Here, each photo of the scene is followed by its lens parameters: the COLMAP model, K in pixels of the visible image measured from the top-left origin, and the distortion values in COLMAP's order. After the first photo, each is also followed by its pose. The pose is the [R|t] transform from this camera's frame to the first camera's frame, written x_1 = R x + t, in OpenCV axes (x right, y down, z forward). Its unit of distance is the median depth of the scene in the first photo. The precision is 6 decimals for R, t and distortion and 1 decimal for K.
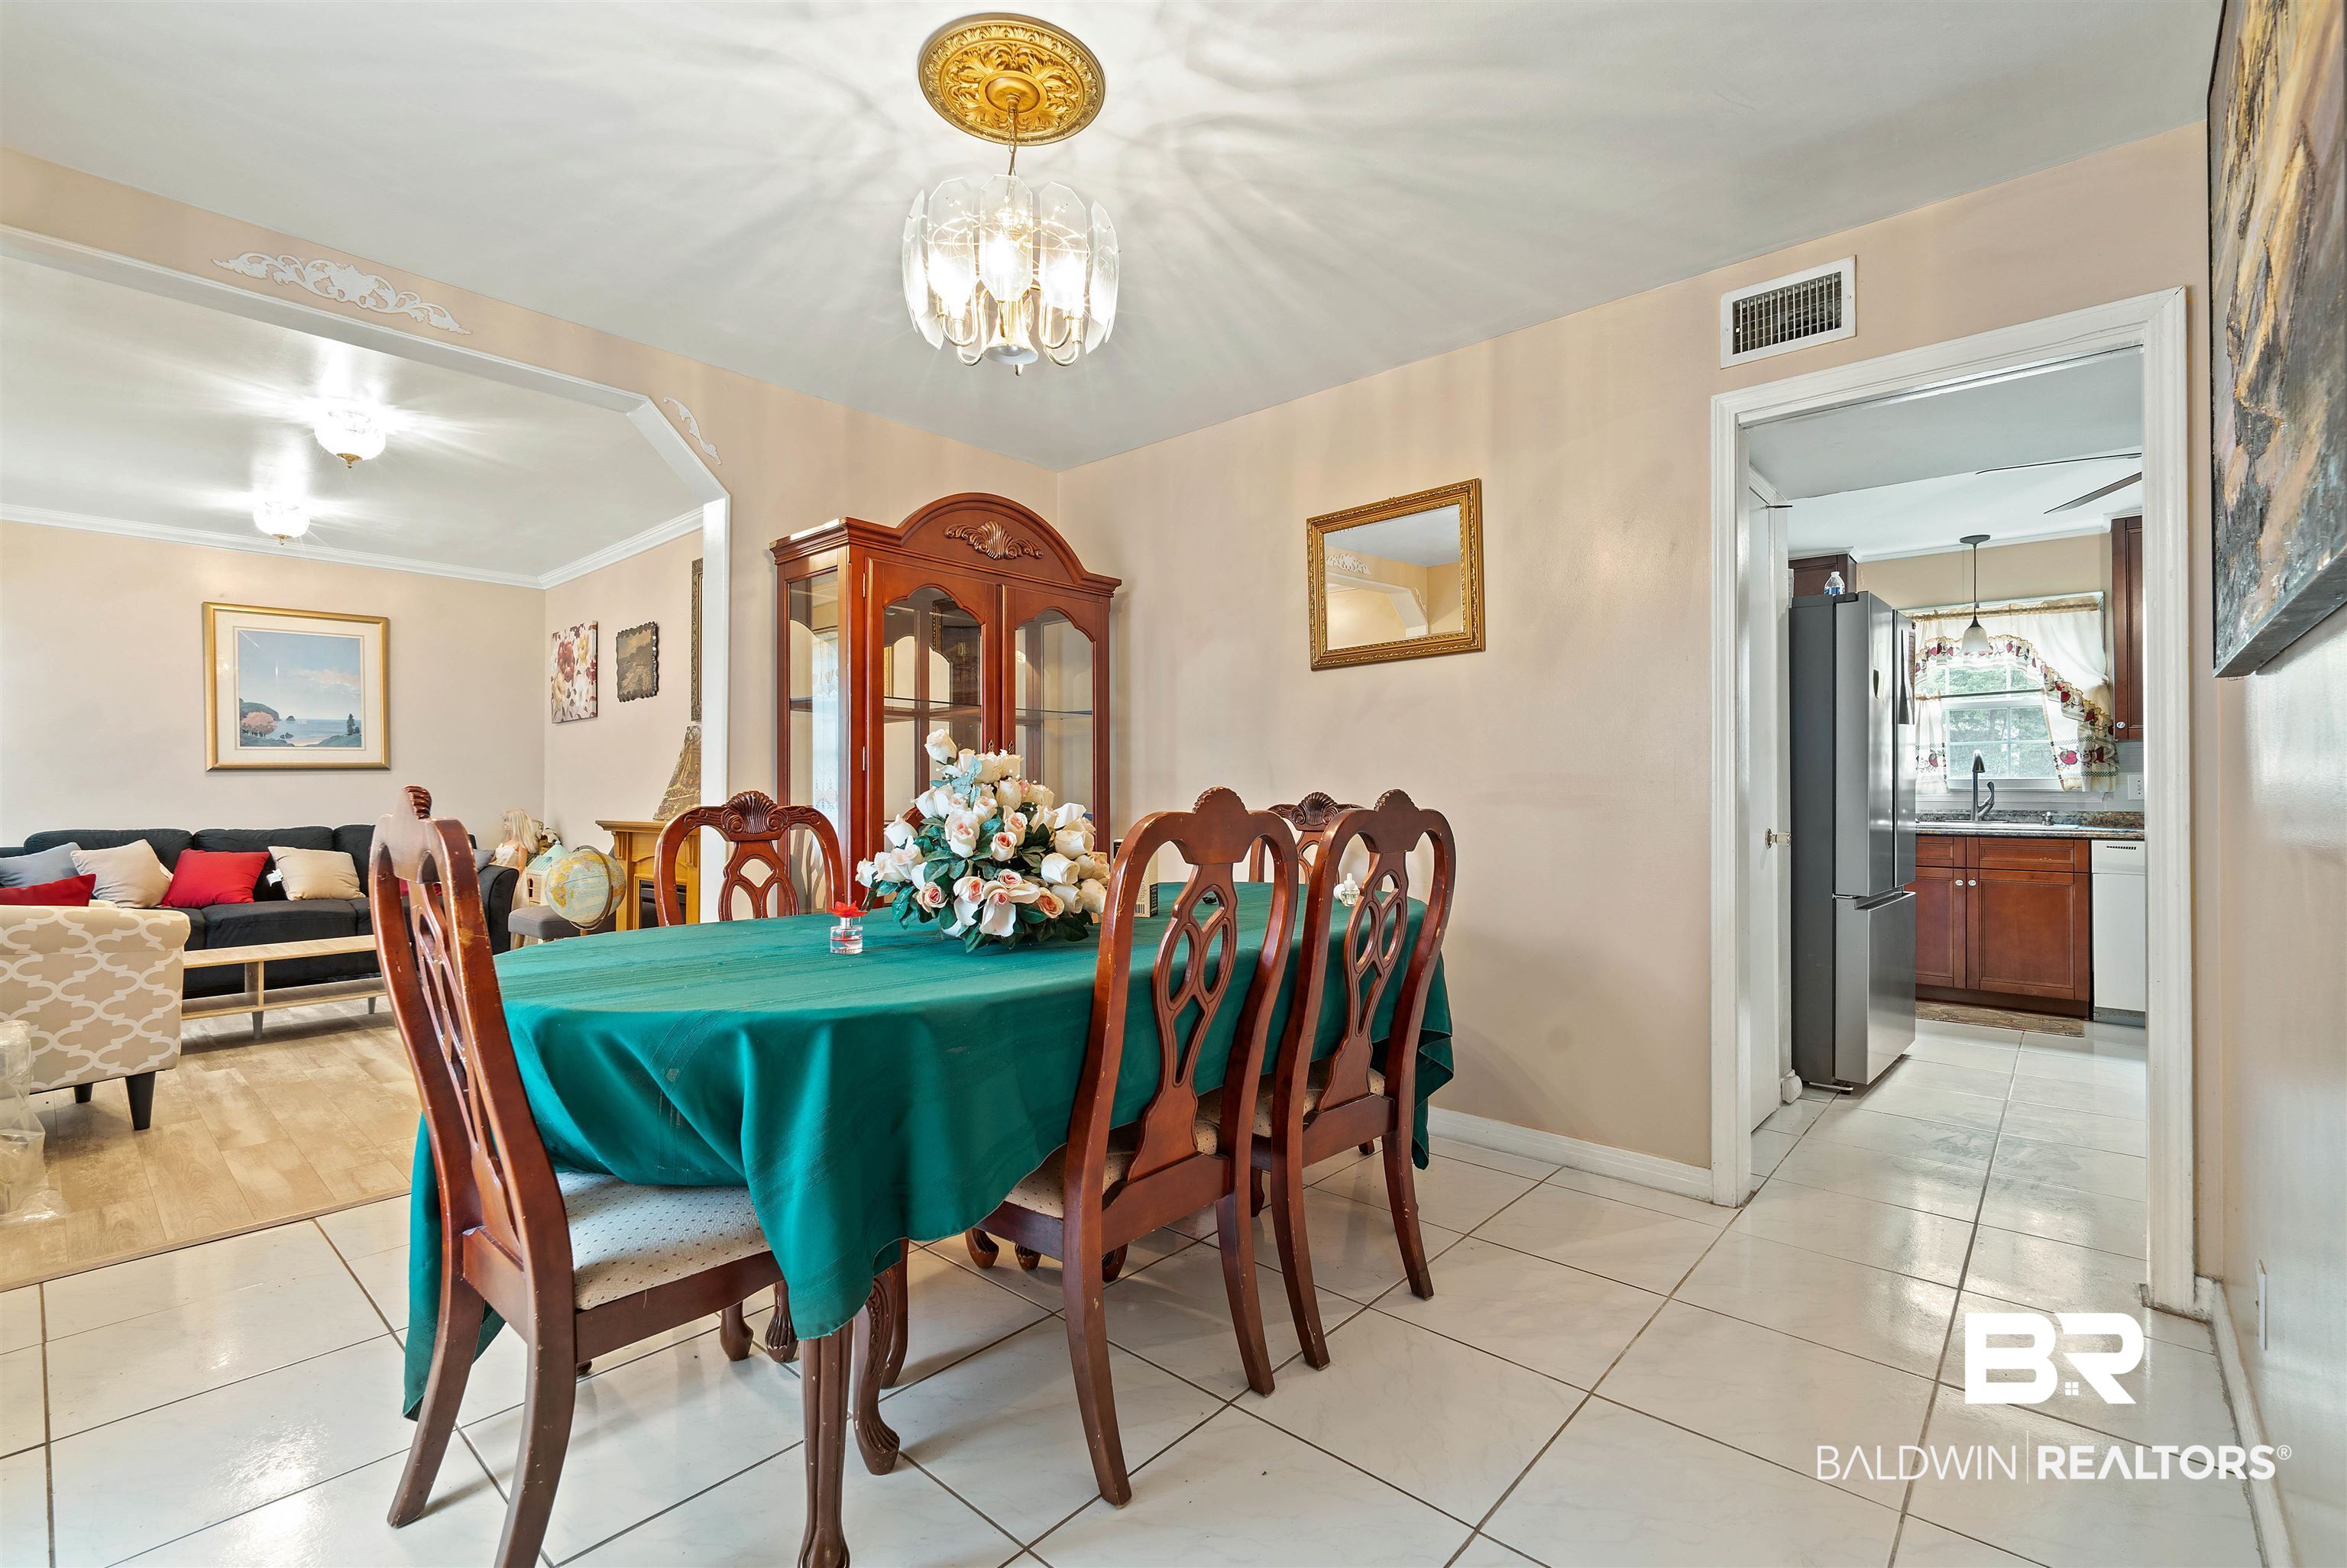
lens RADIAL K [[1028.9, 0, 1173.5], [0, 1028.9, 784.0], [0, 0, 1]] dist [0.000203, 0.000093]
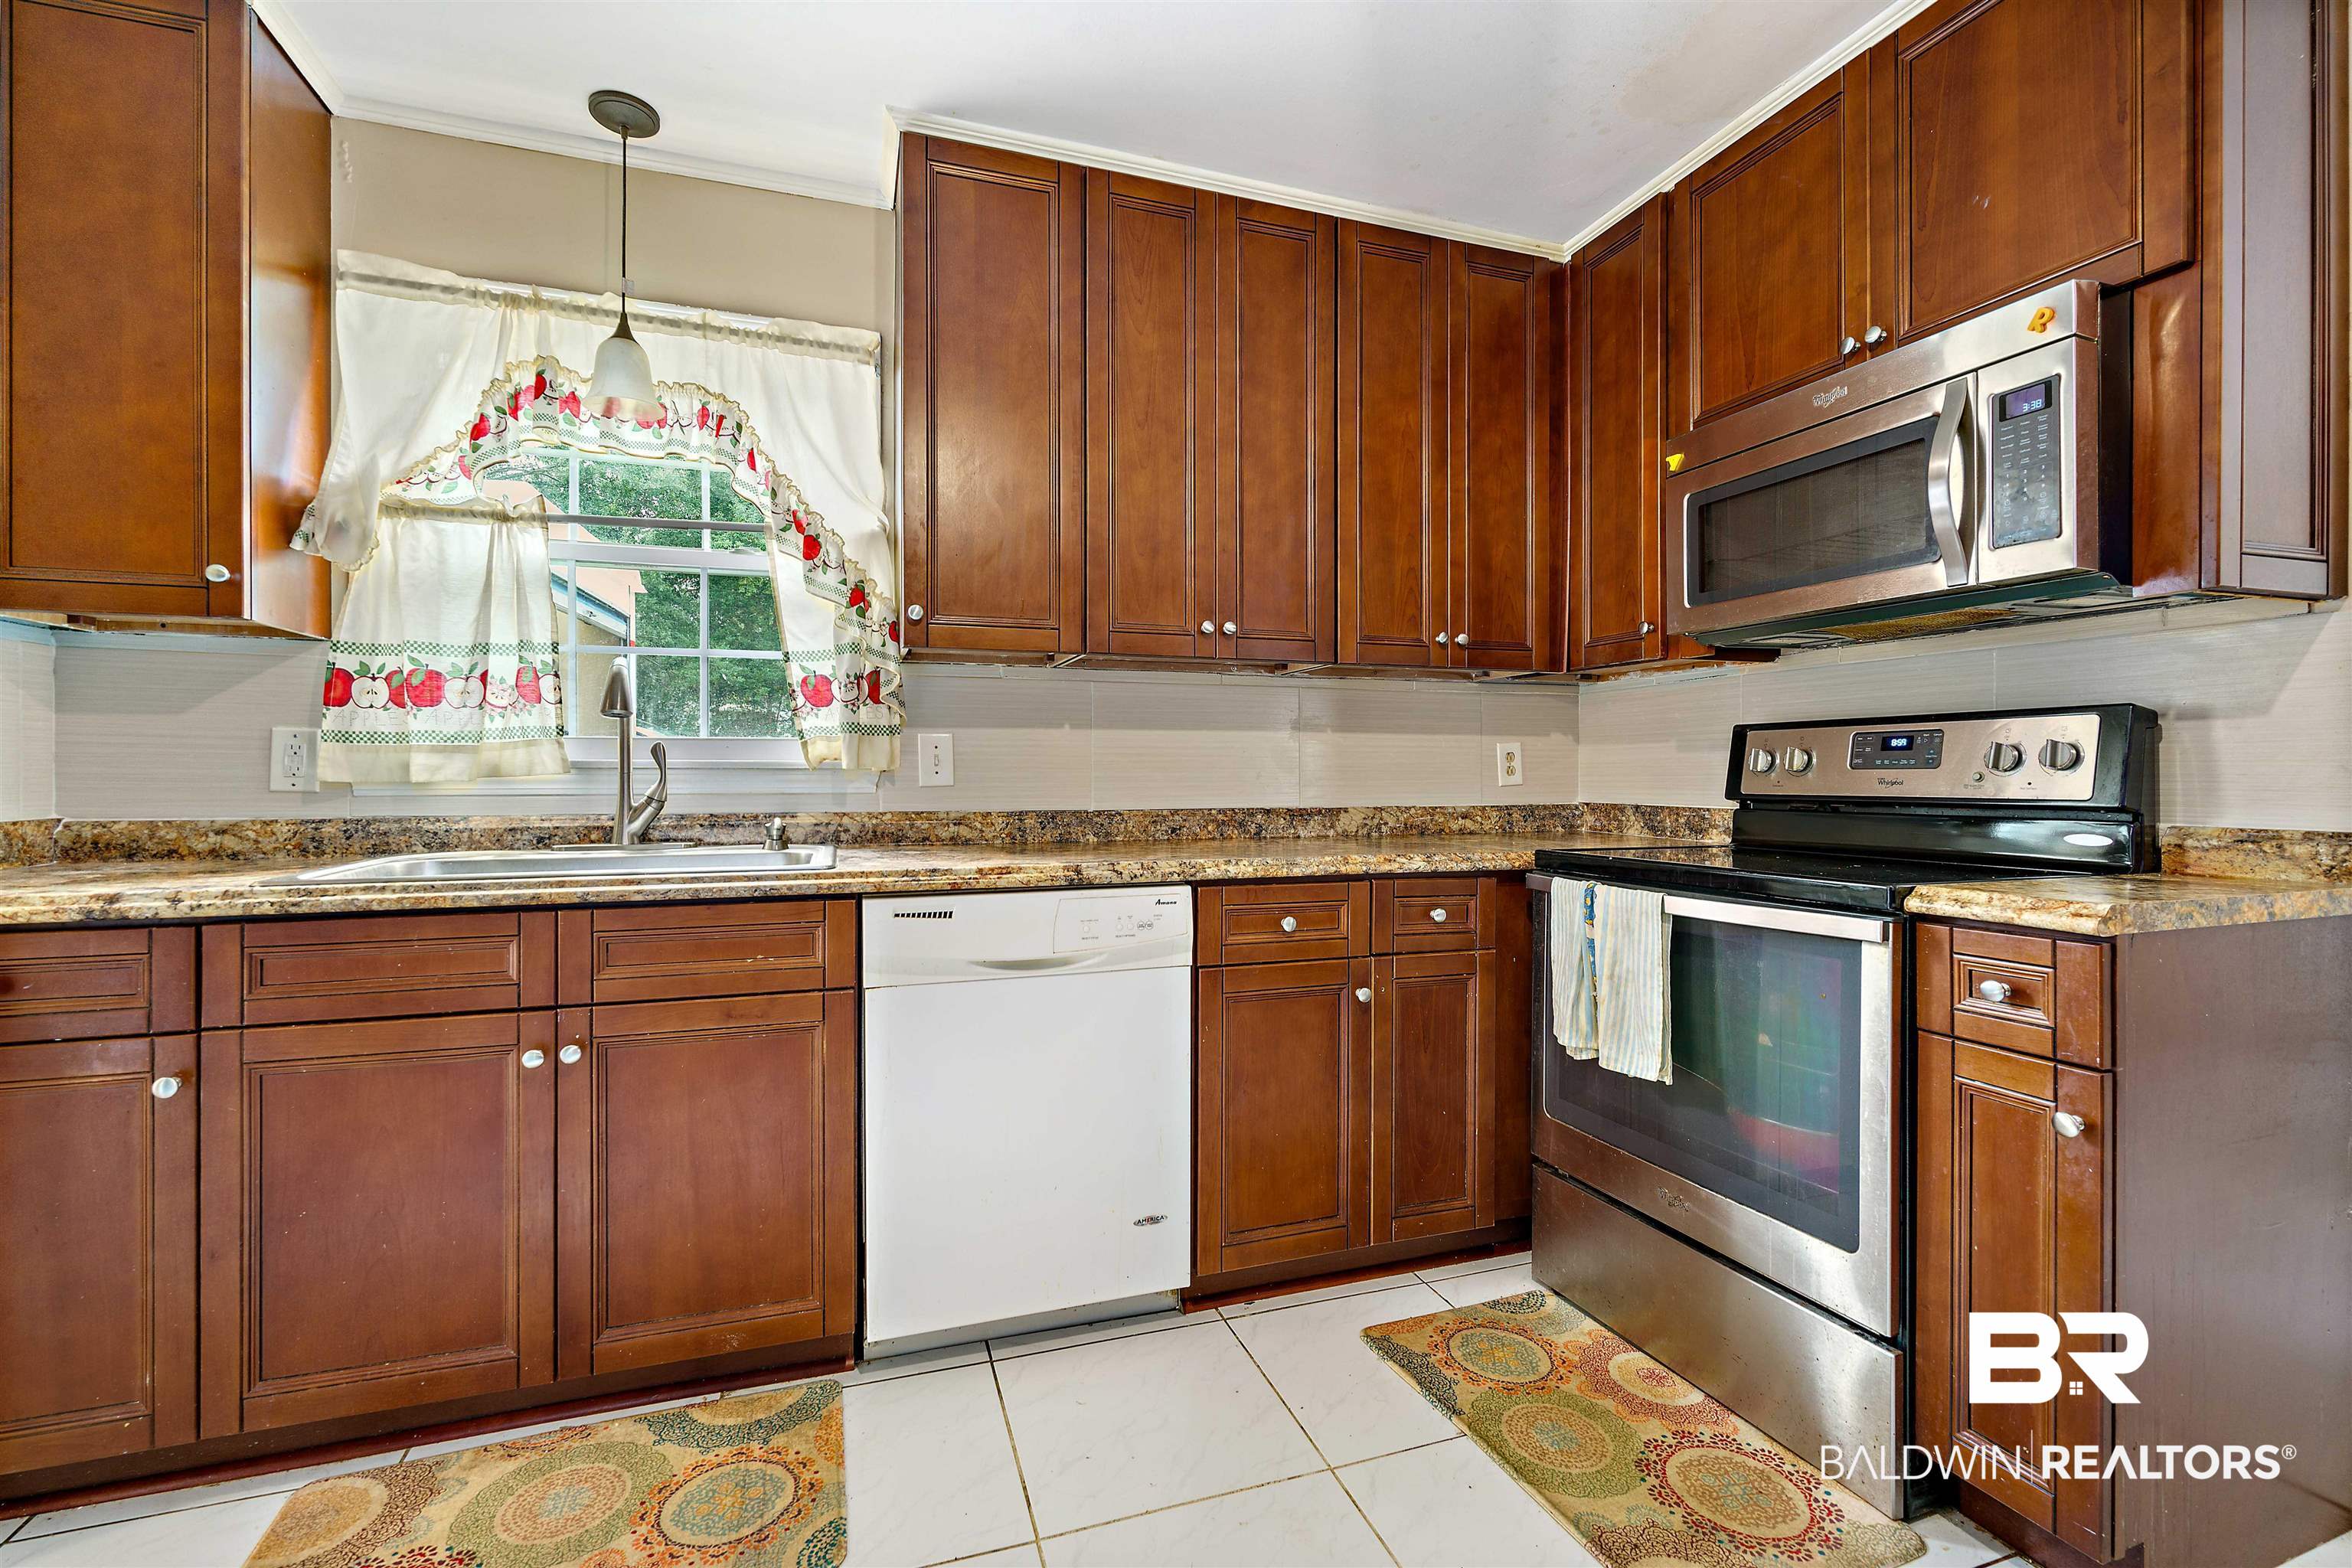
lens RADIAL K [[1005.1, 0, 1178.1], [0, 1005.1, 771.1], [0, 0, 1]] dist [0.001500, 0.000260]
pose [[0.494741, -0.001127, 0.869040, 0.577634], [-0.006255, 0.999969, 0.004858, 0.005249], [-0.869018, -0.007840, 0.494718, 0.658966]]
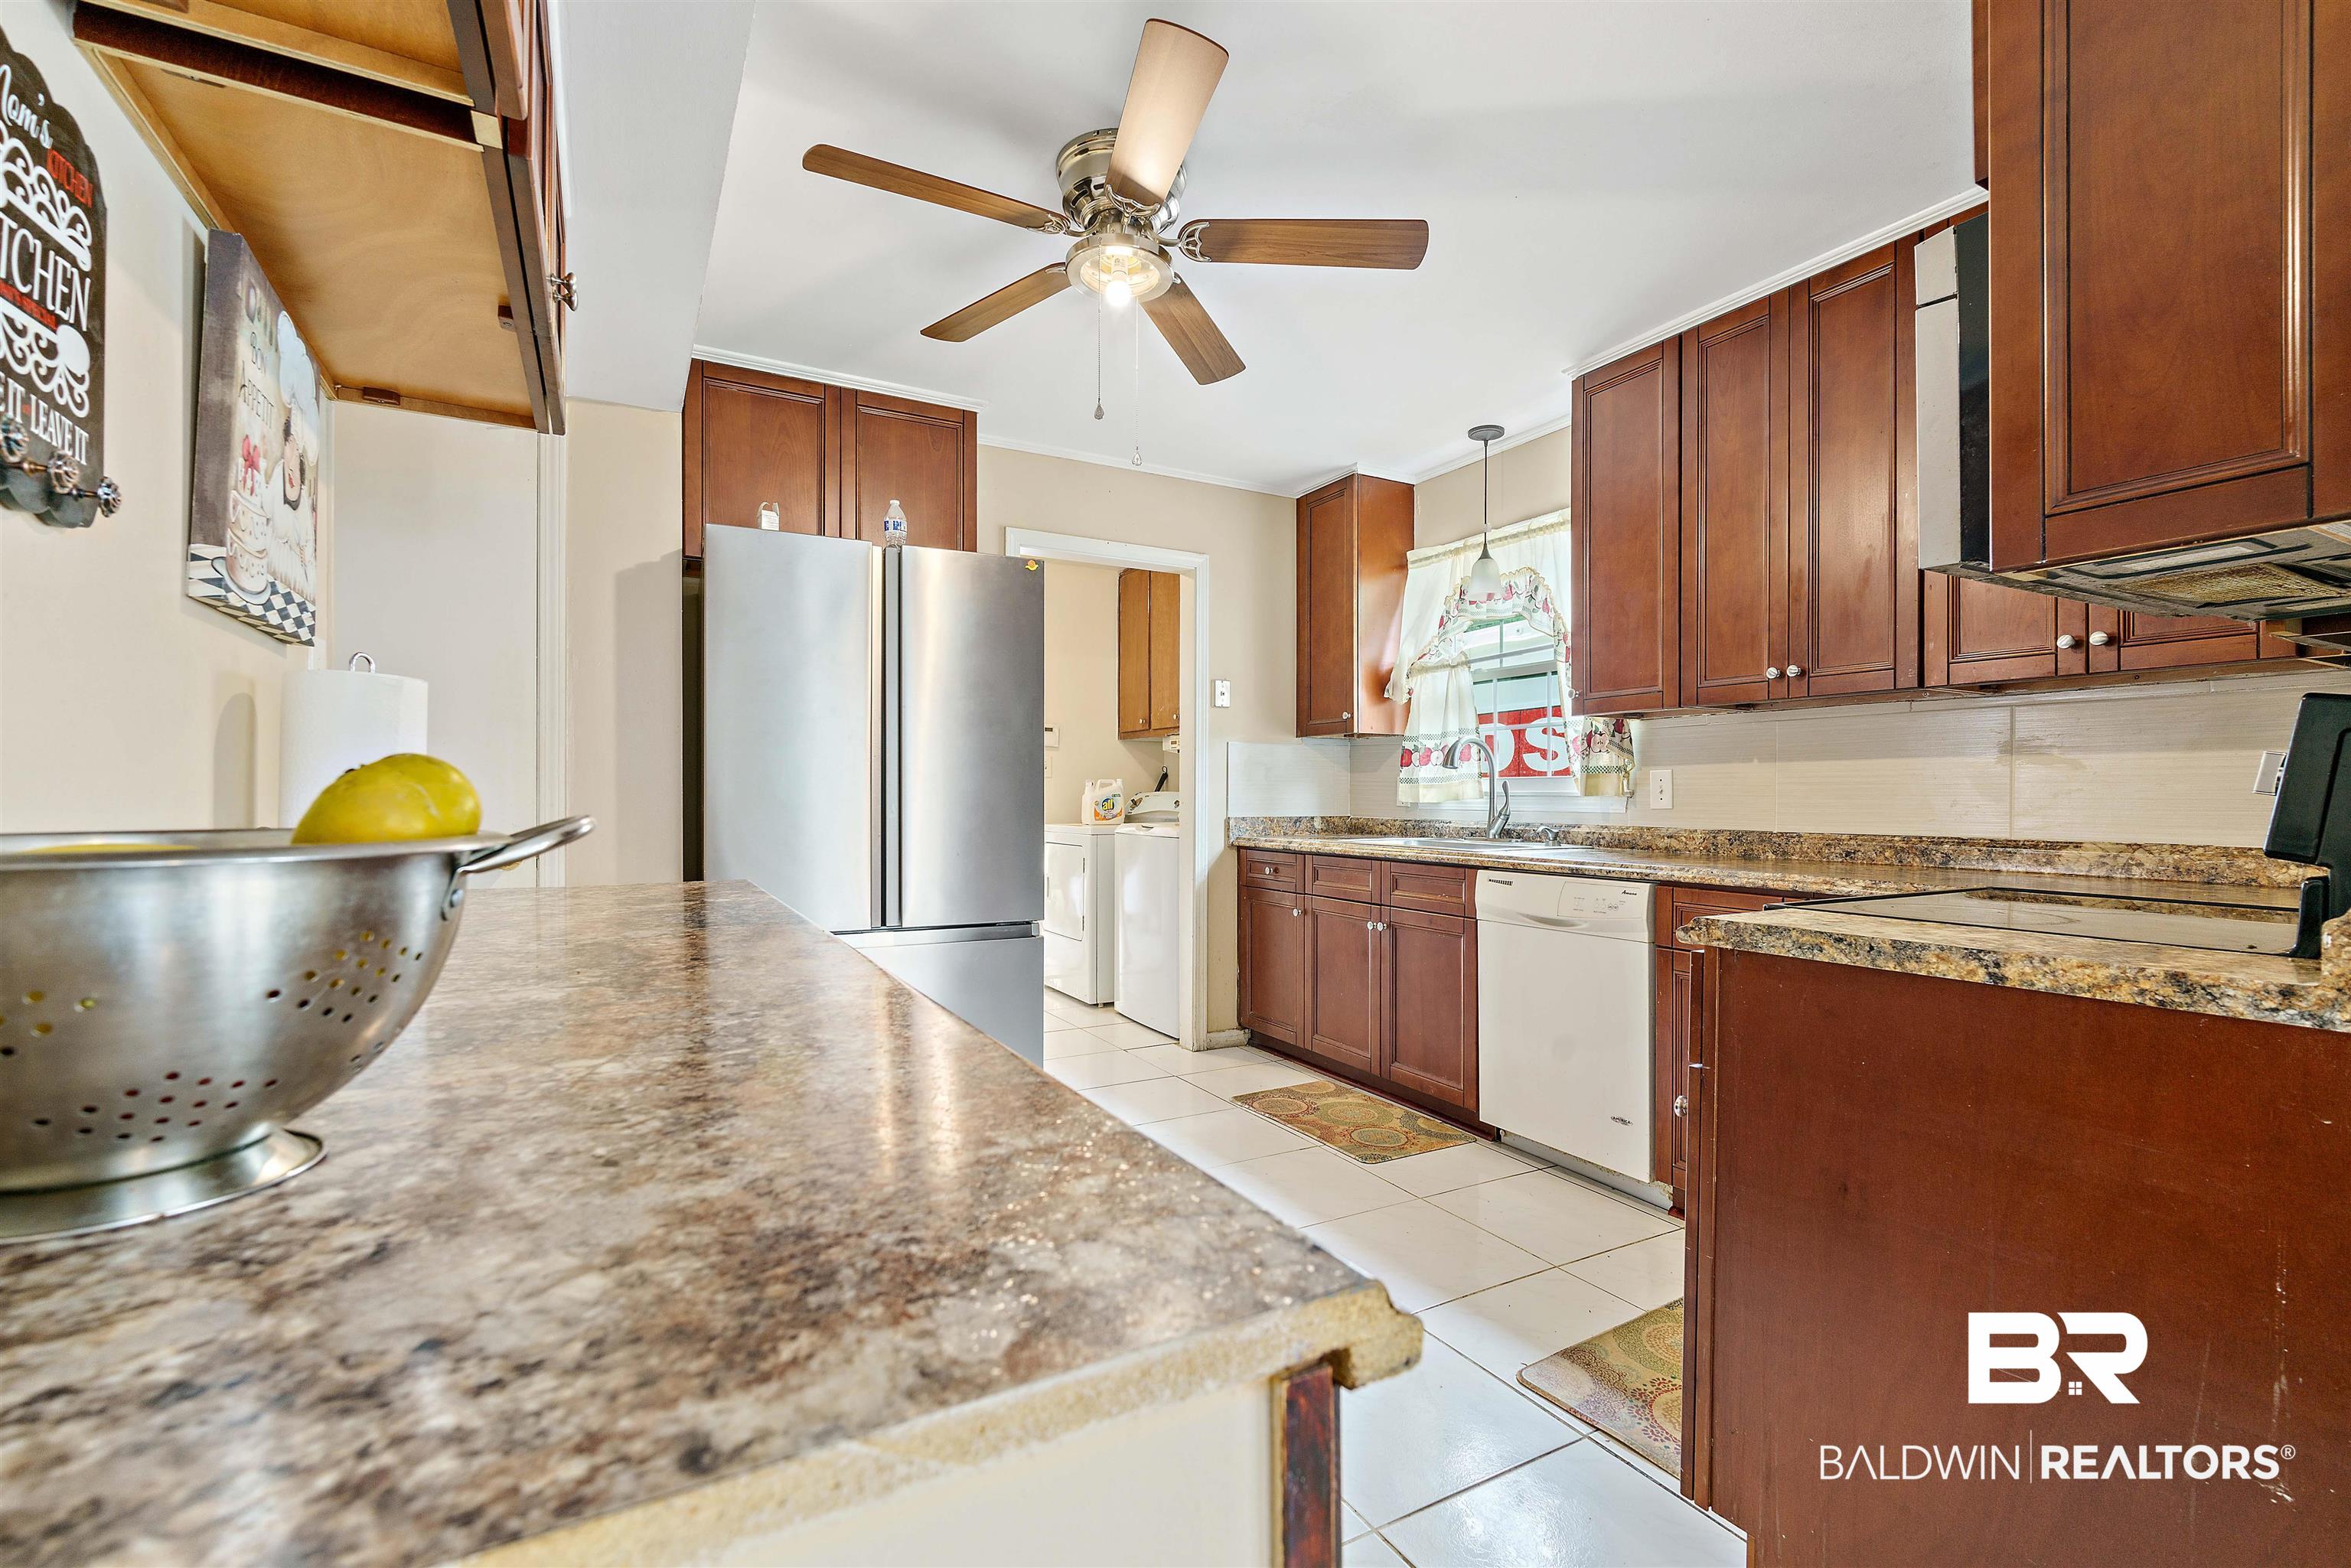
lens RADIAL K [[1017.9, 0, 1170.5], [0, 1017.9, 793.9], [0, 0, 1]] dist [0.000561, 0.000041]
pose [[0.942054, 0.000217, -0.335461, 0.843543], [0.001702, 0.999984, 0.005425, 0.001953], [0.335457, -0.005681, 0.942038, 0.292609]]
